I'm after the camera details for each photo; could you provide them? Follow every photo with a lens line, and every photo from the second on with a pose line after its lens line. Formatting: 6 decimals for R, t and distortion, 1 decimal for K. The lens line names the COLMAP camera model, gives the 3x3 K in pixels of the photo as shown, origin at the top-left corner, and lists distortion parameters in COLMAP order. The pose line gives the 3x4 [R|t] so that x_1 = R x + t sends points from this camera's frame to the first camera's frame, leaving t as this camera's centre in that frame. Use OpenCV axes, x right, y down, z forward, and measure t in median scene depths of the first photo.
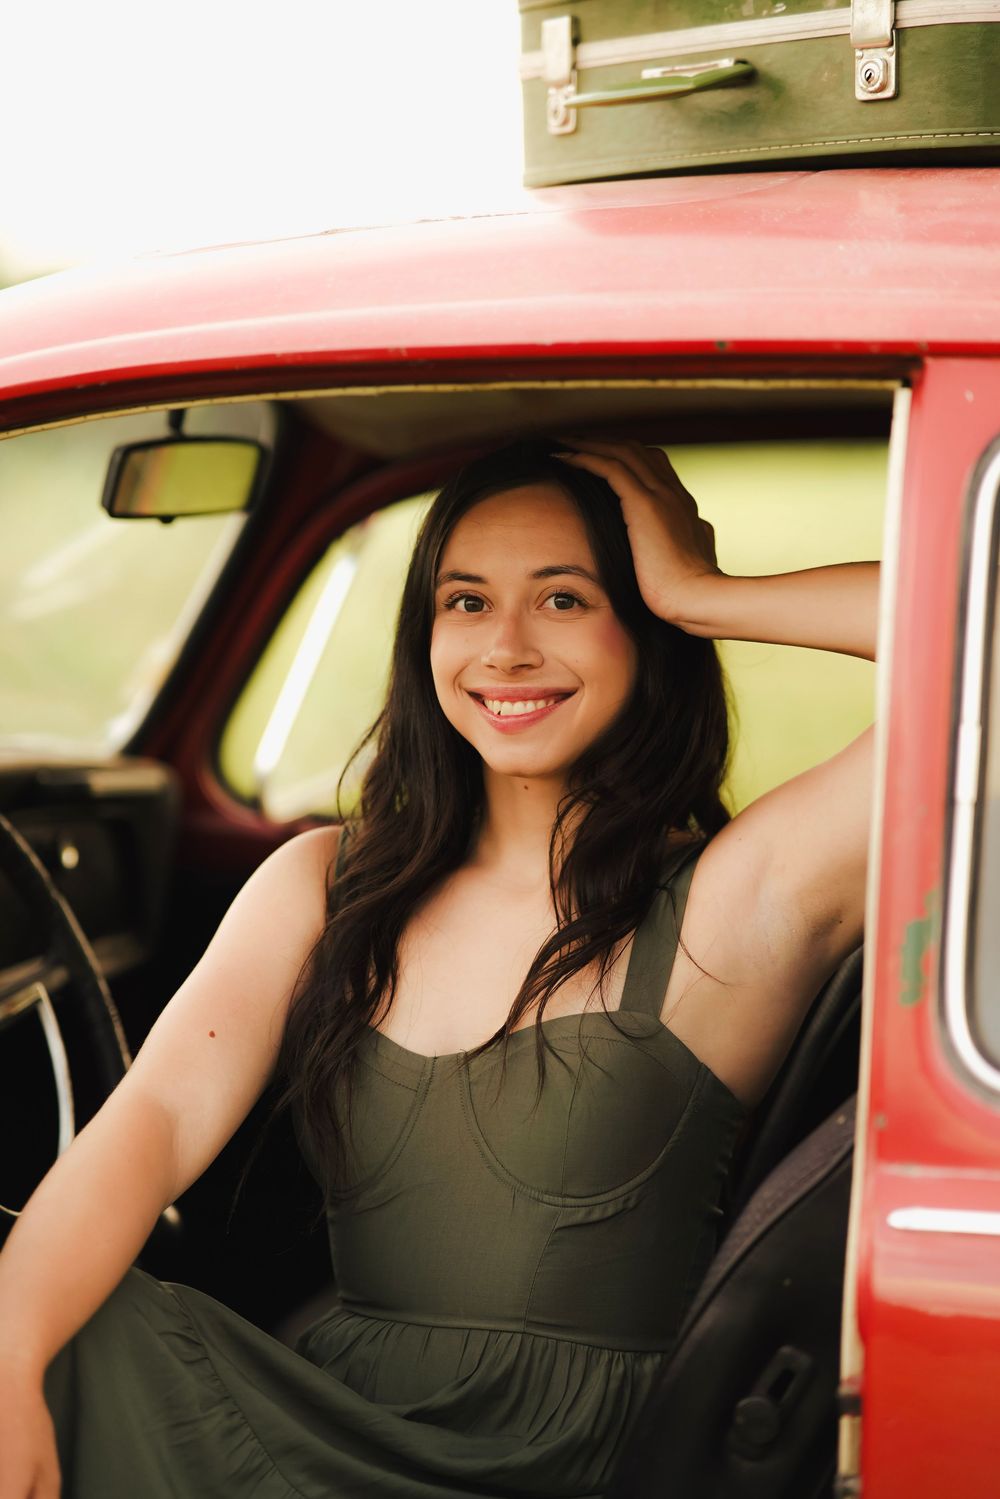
lens RADIAL K [[3753.4, 0, 460.2], [0, 3753.4, 766.8], [0, 0, 1]] dist [-0.024028, 0.341735]
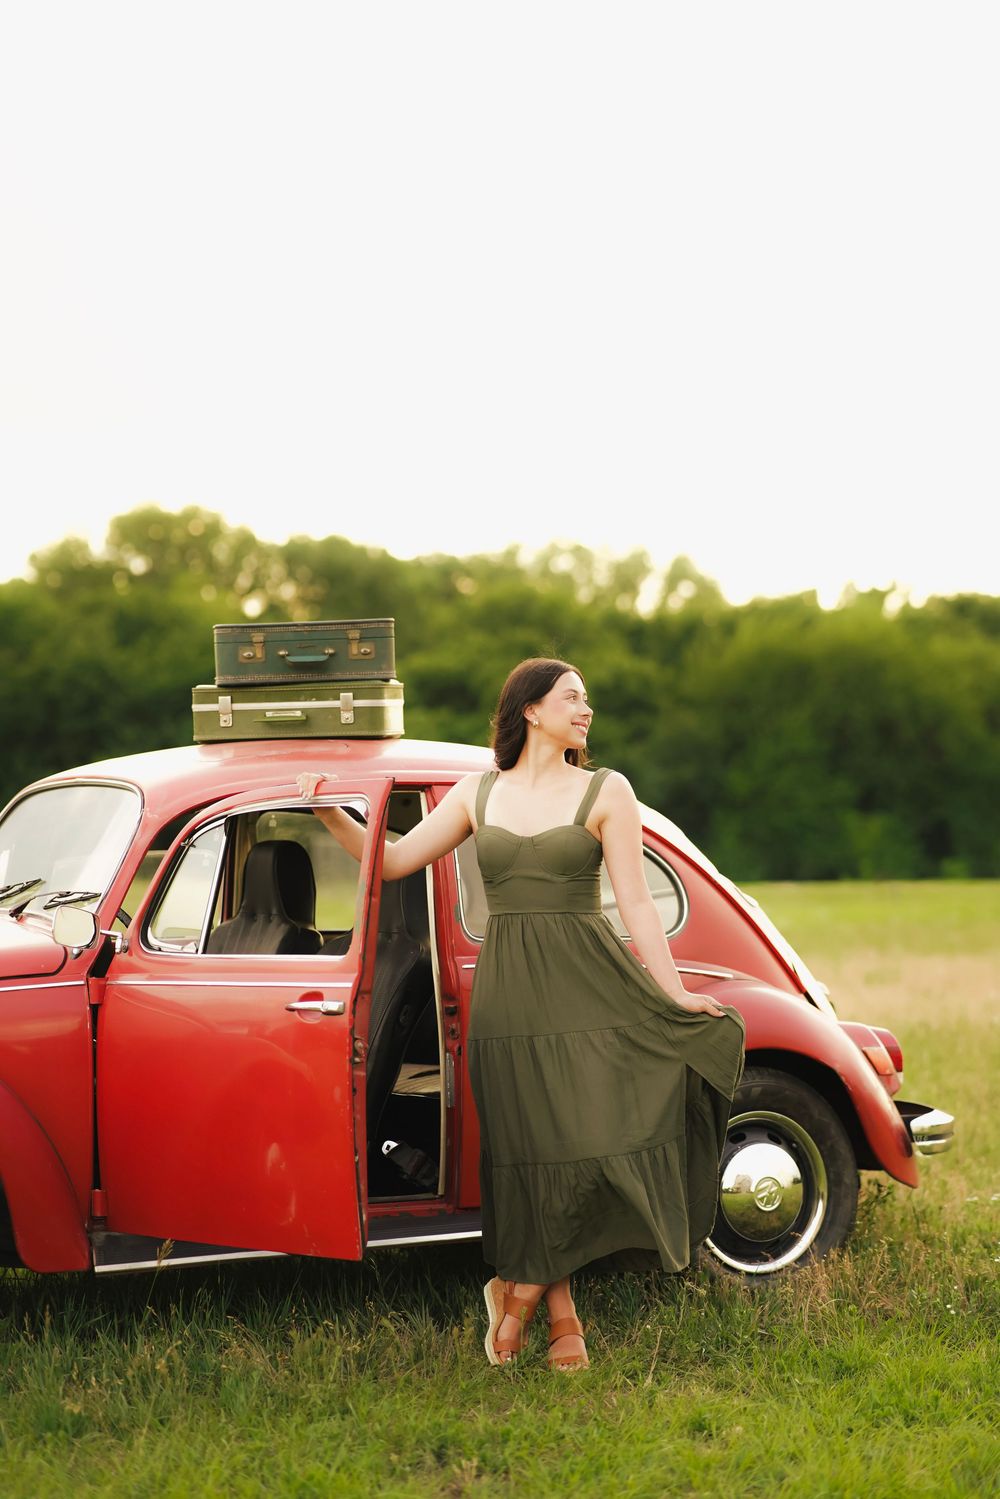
lens RADIAL K [[3590.7, 0, 498.9], [0, 3590.7, 750.1], [0, 0, 1]] dist [0.008752, -0.670589]
pose [[0.703291, 0.000755, 0.710901, -2.605036], [0.084416, 0.992836, -0.084566, 0.200196], [-0.705872, 0.119486, 0.698189, -1.884194]]
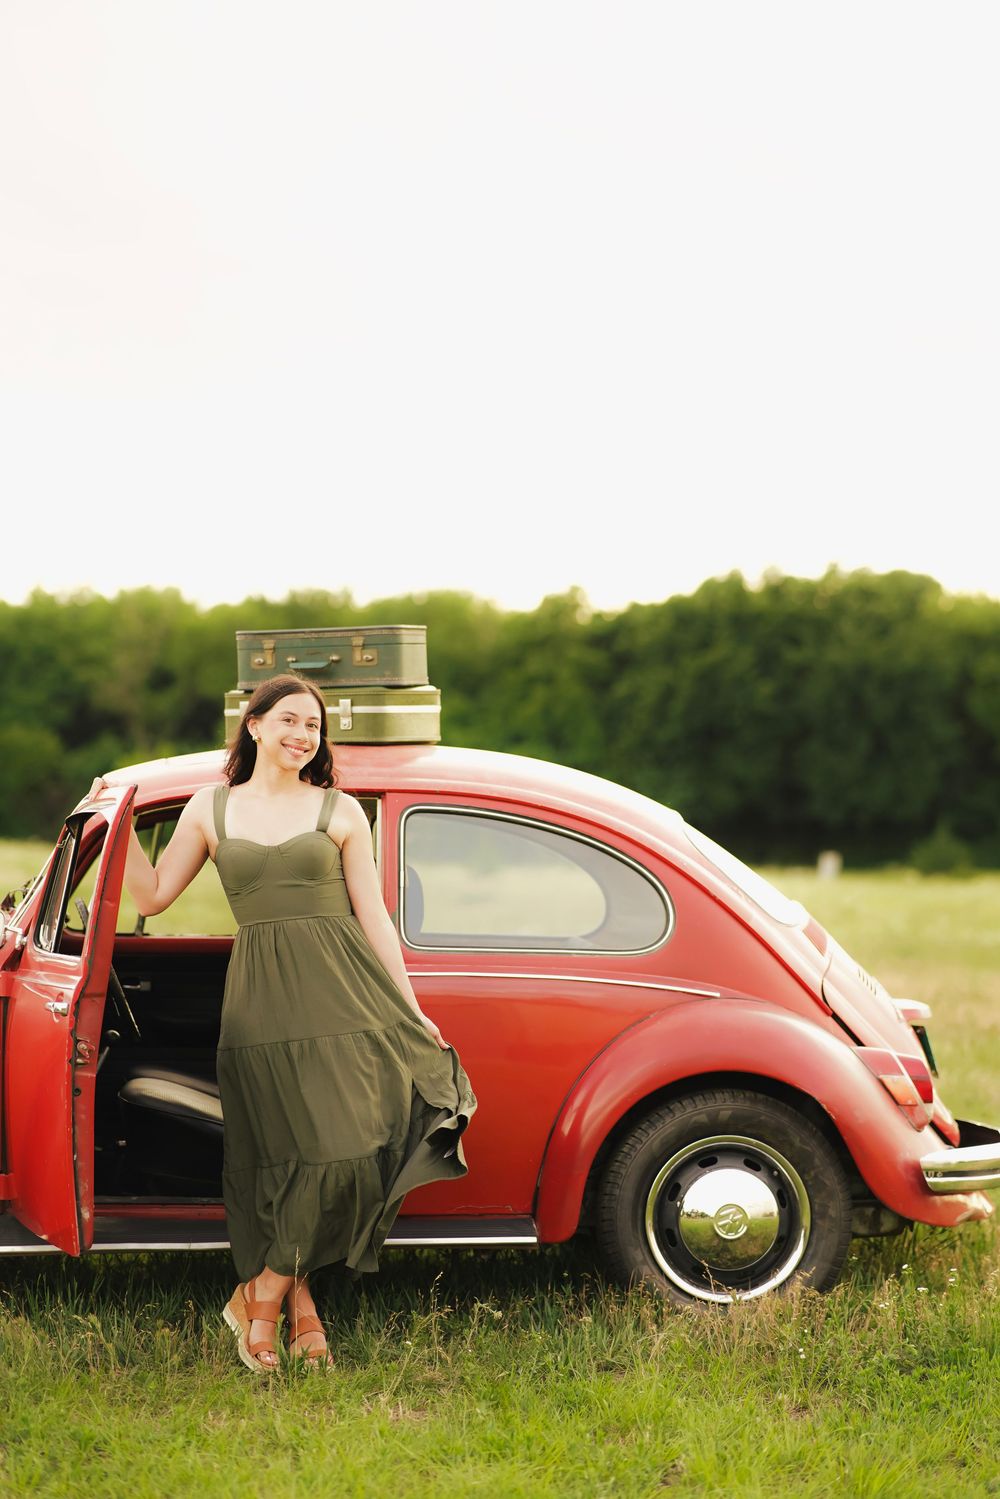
lens RADIAL K [[3494.4, 0, 500.6], [0, 3494.4, 804.1], [0, 0, 1]] dist [0.004581, -0.089539]
pose [[0.926083, 0.003628, 0.377303, -1.206567], [0.032889, 0.995372, -0.090297, 0.262441], [-0.375885, 0.096031, 0.921677, -2.656087]]
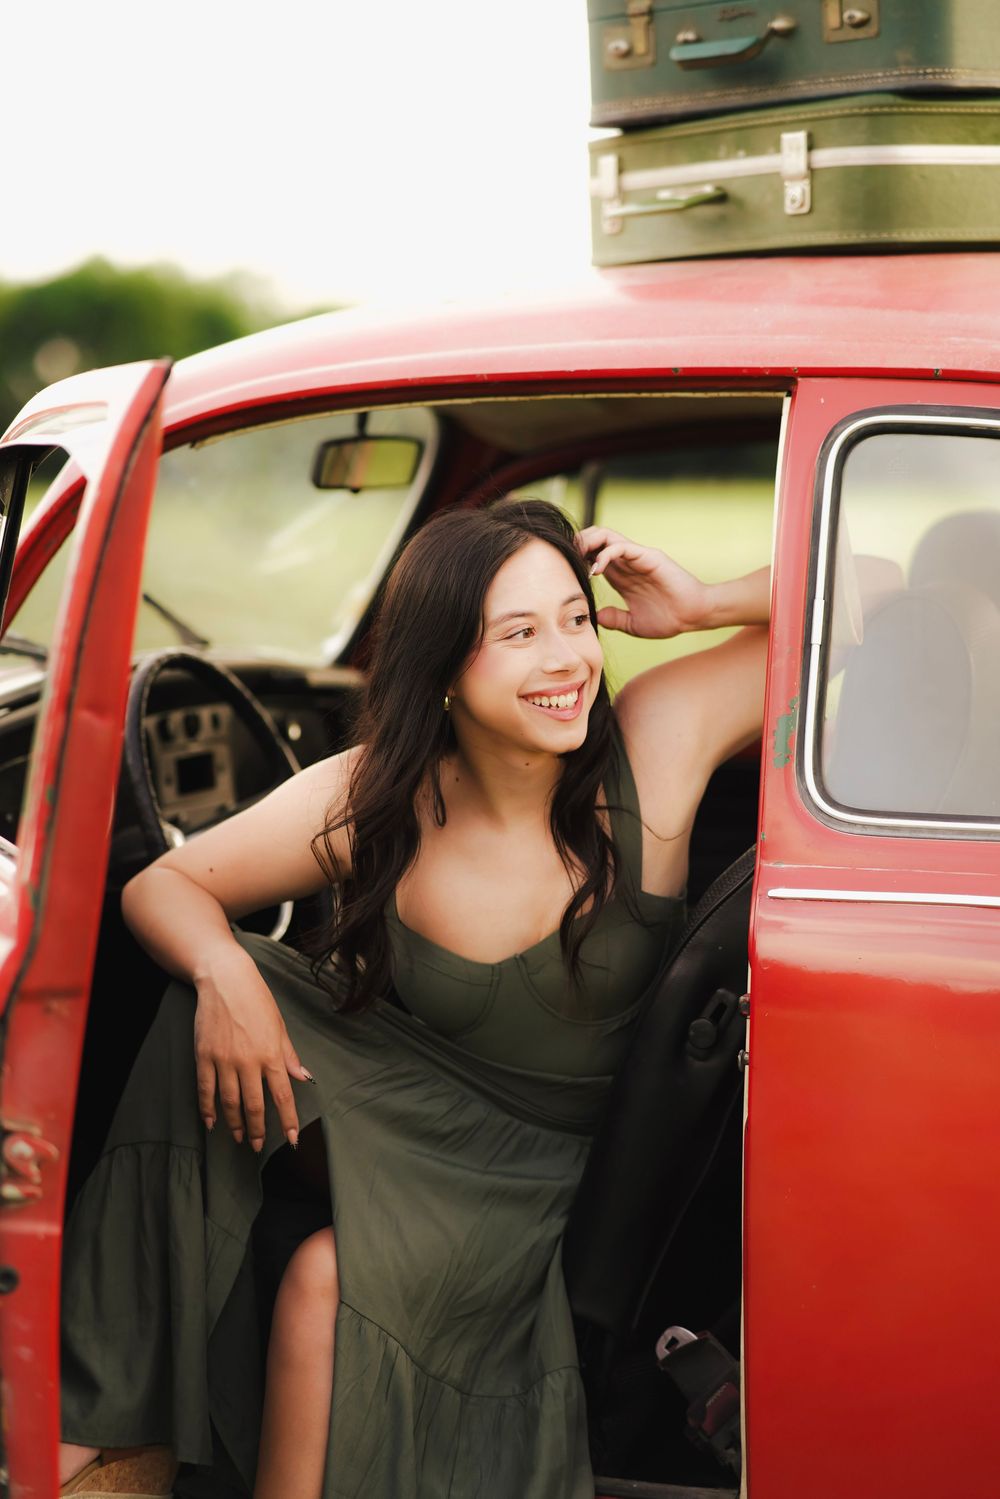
lens RADIAL K [[3753.4, 0, 460.2], [0, 3753.4, 766.8], [0, 0, 1]] dist [-0.024028, 0.341735]
pose [[0.997405, -0.000399, -0.071997, 0.084147], [-0.000182, 0.999968, -0.008059, 0.066226], [0.071998, 0.008051, 0.997372, -0.574913]]
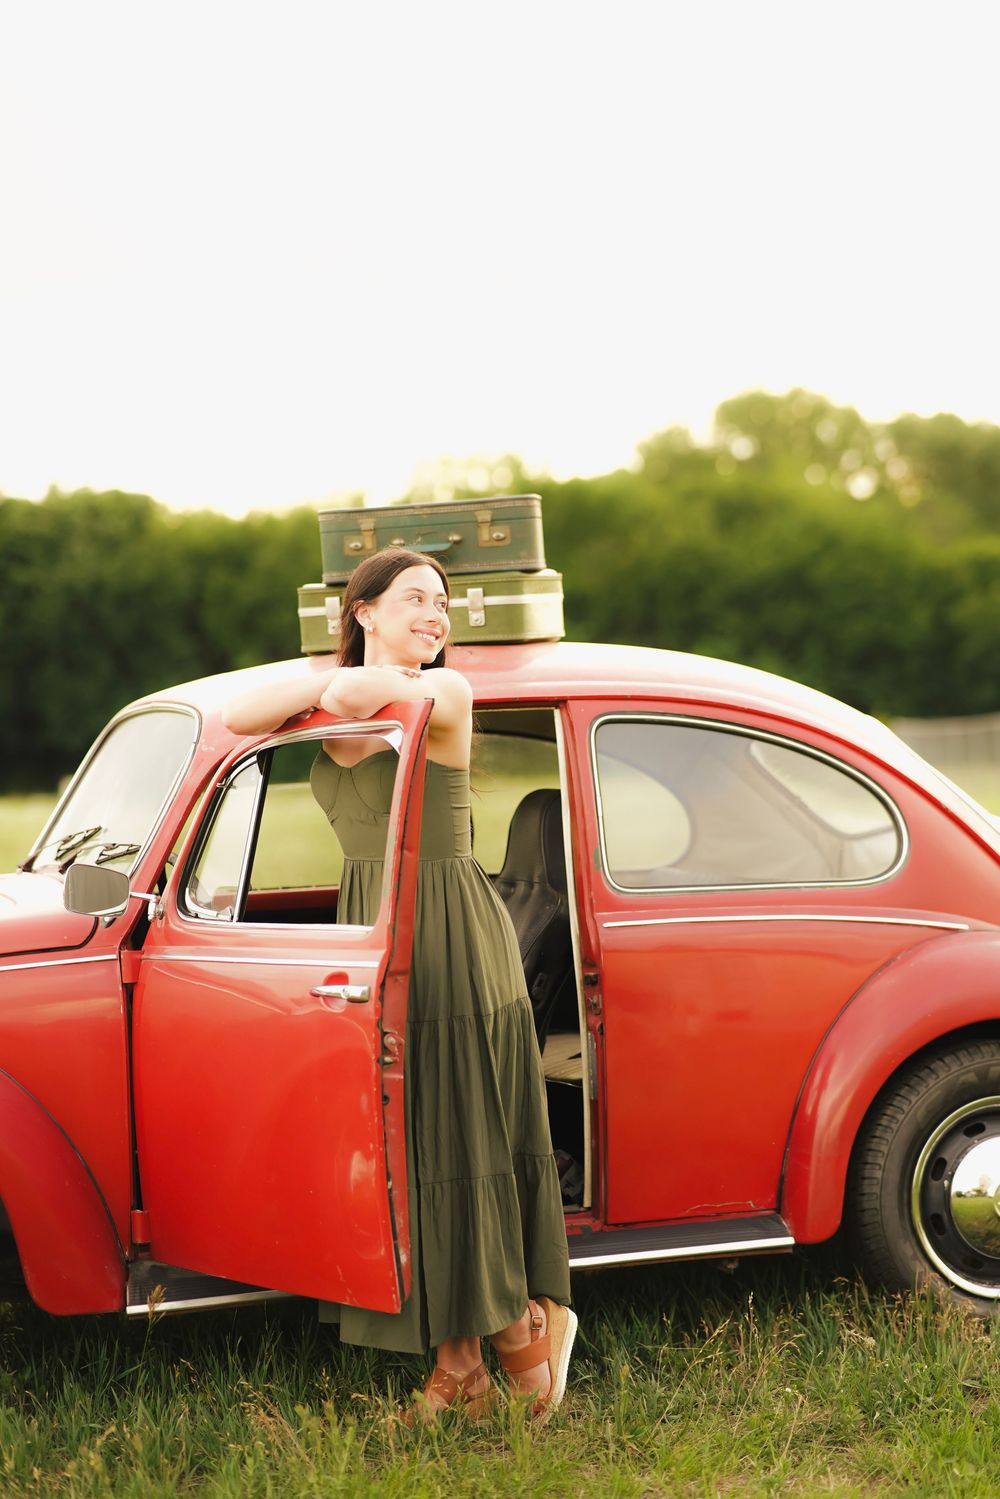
lens RADIAL K [[3590.7, 0, 498.9], [0, 3590.7, 750.1], [0, 0, 1]] dist [0.008752, -0.670589]
pose [[0.816504, -0.041282, 0.575862, -1.748018], [0.098554, 0.992766, -0.068570, 0.155623], [-0.568866, 0.112741, 0.814666, -1.630105]]
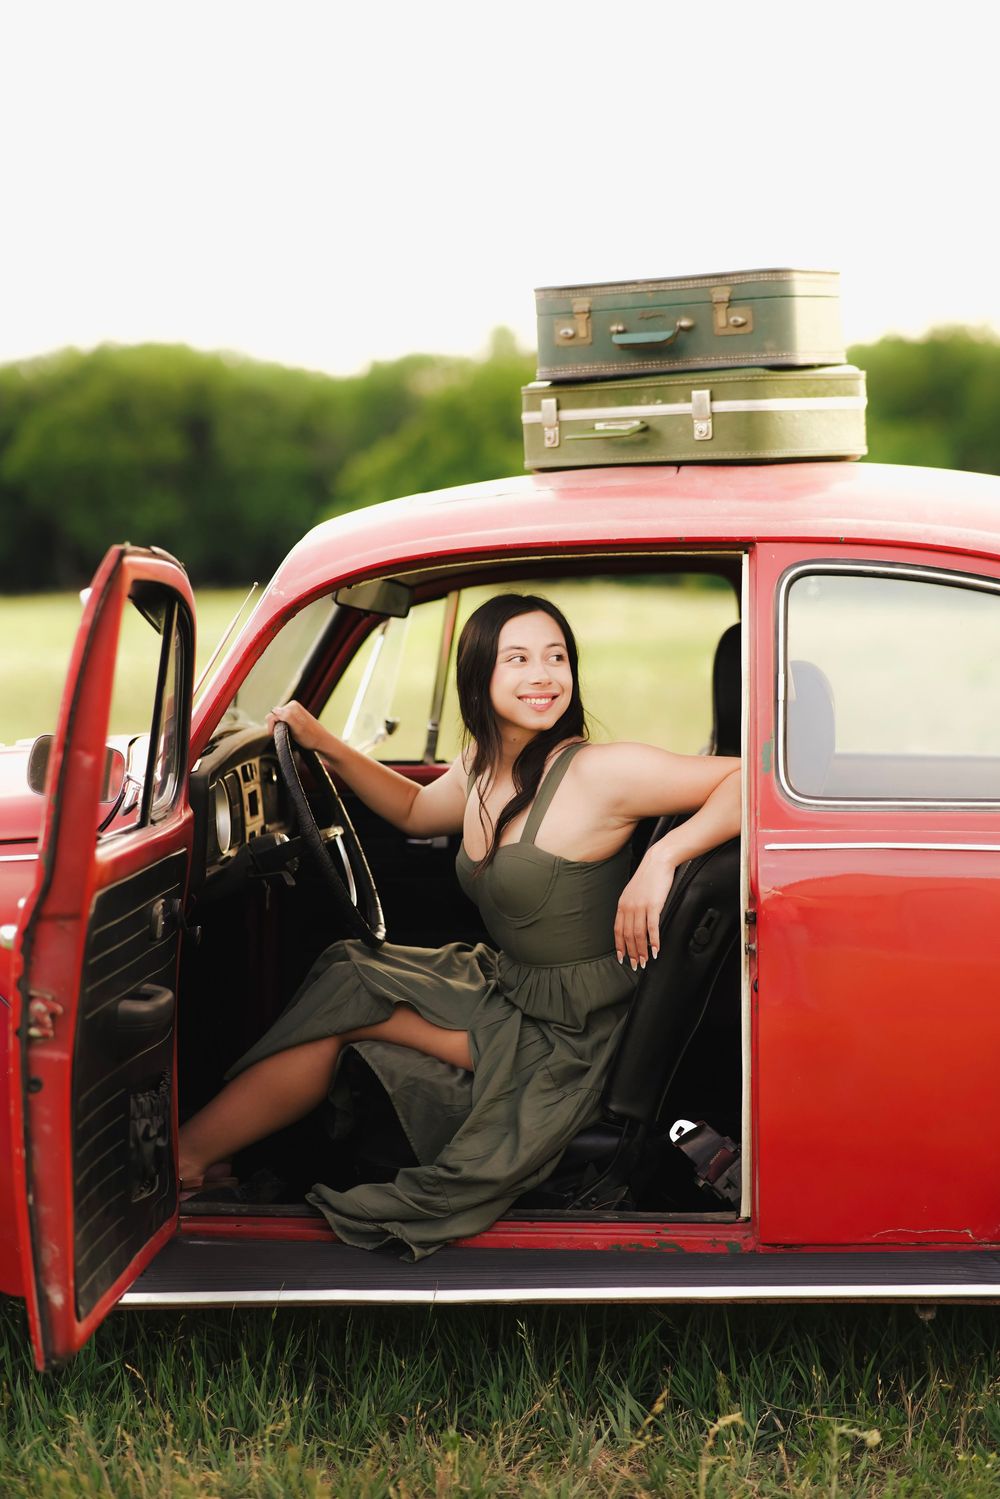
lens RADIAL K [[3671.3, 0, 502.6], [0, 3671.3, 748.6], [0, 0, 1]] dist [0.013712, -0.233774]
pose [[0.977964, -0.027935, 0.206896, -0.551961], [0.036477, 0.998627, -0.037587, 0.121882], [-0.205562, 0.044306, 0.977641, -1.418592]]
